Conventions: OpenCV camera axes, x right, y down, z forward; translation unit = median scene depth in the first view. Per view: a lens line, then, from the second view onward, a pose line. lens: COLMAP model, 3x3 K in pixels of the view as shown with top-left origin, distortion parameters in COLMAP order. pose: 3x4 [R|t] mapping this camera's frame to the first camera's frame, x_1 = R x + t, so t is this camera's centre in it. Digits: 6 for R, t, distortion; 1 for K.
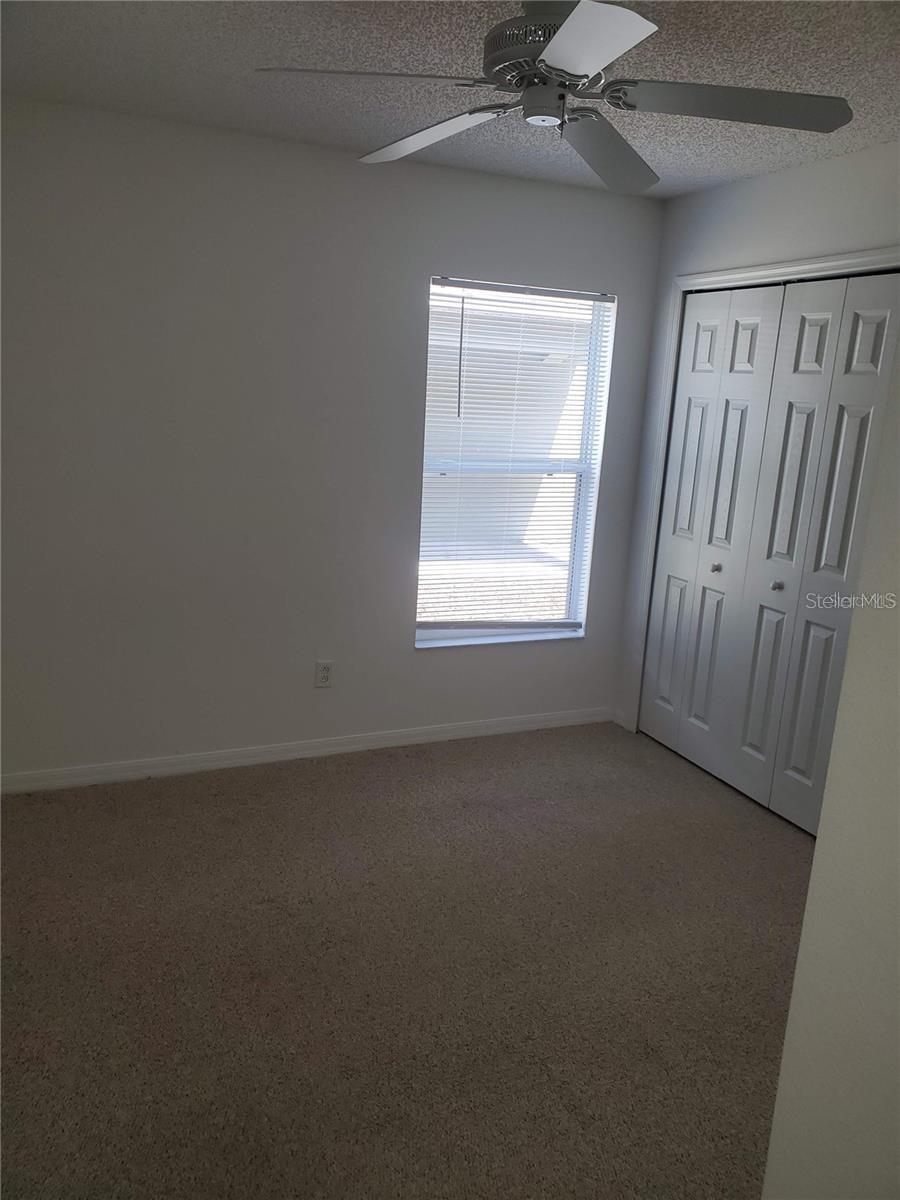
lens RADIAL K [[904.3, 0, 450.0], [0, 904.3, 600.0], [0, 0, 1]] dist [0.001656, -0.047600]
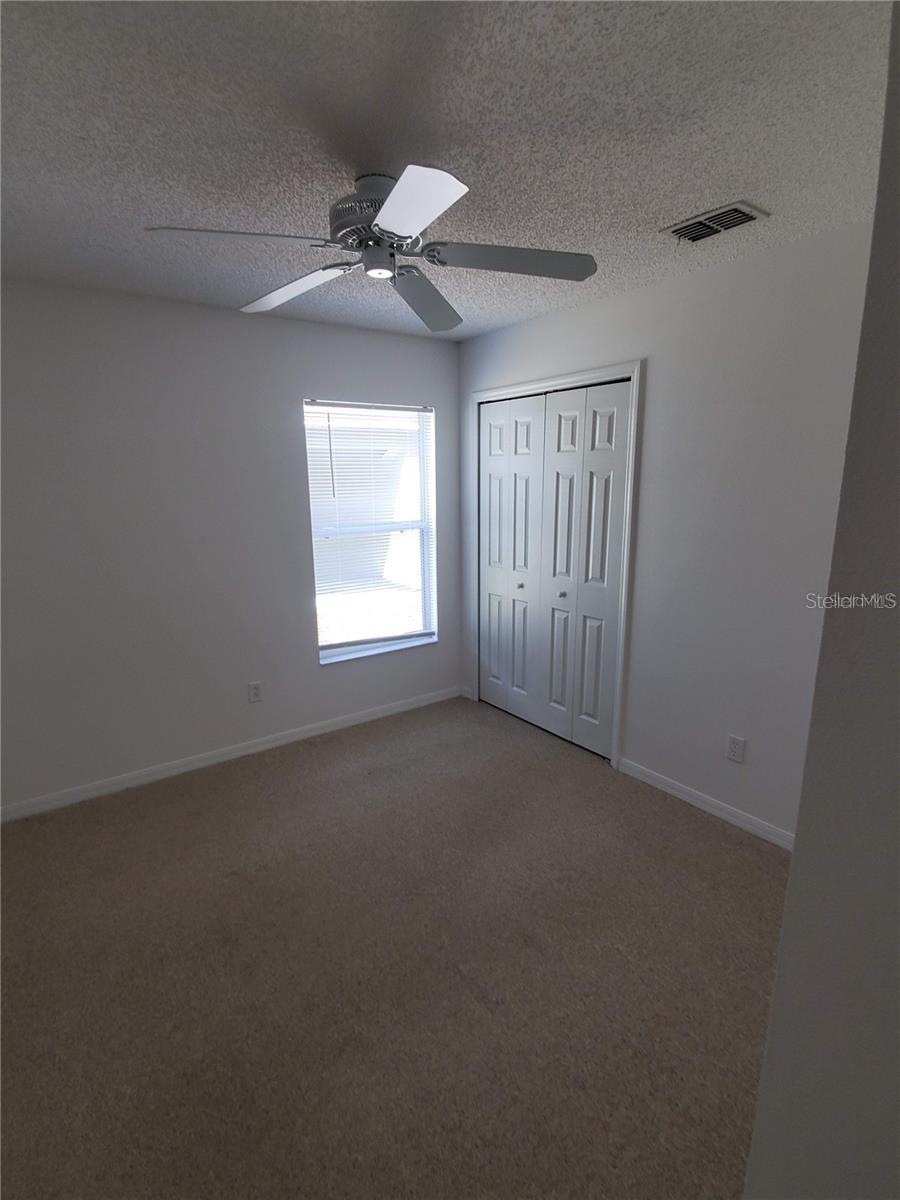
lens RADIAL K [[574.7, 0, 449.6], [0, 574.7, 607.8], [0, 0, 1]] dist [-0.028885, -0.000788]
pose [[0.974736, -0.108108, 0.195454, -0.008866], [0.108210, 0.994076, 0.010189, -0.023175], [-0.195397, 0.011219, 0.980660, 0.100452]]
